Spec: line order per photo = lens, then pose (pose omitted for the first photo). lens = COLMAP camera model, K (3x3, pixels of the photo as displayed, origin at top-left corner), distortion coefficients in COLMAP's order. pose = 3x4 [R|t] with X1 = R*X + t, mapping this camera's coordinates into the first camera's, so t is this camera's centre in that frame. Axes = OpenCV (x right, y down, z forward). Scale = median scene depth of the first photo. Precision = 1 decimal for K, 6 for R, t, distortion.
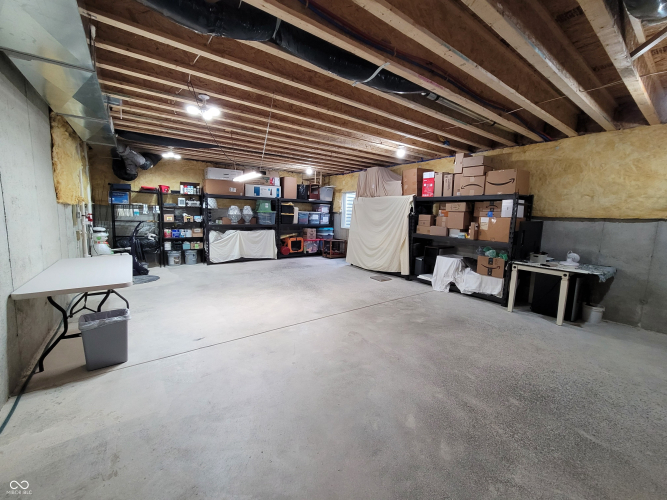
lens RADIAL K [[261.4, 0, 333.5], [0, 261.4, 250.0], [0, 0, 1]] dist [-0.000645, -0.000025]
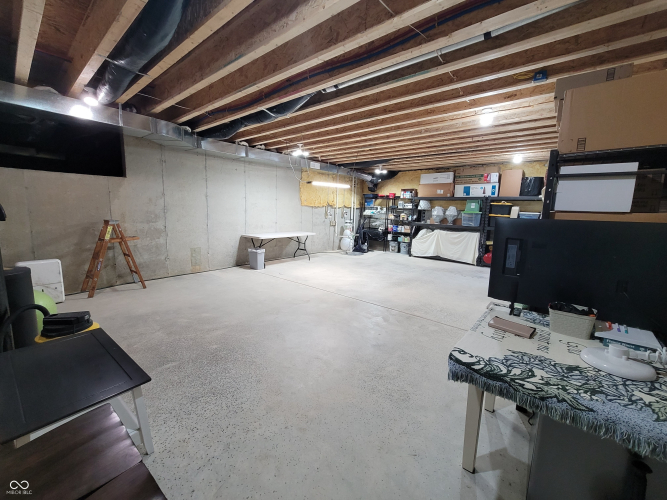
lens RADIAL K [[261.4, 0, 333.5], [0, 261.4, 250.0], [0, 0, 1]] dist [-0.000645, -0.000025]
pose [[0.281818, 0.132653, -0.950254, 0.571122], [-0.154625, 0.983730, 0.091469, -0.027722], [0.946926, 0.121155, 0.297744, 0.315009]]
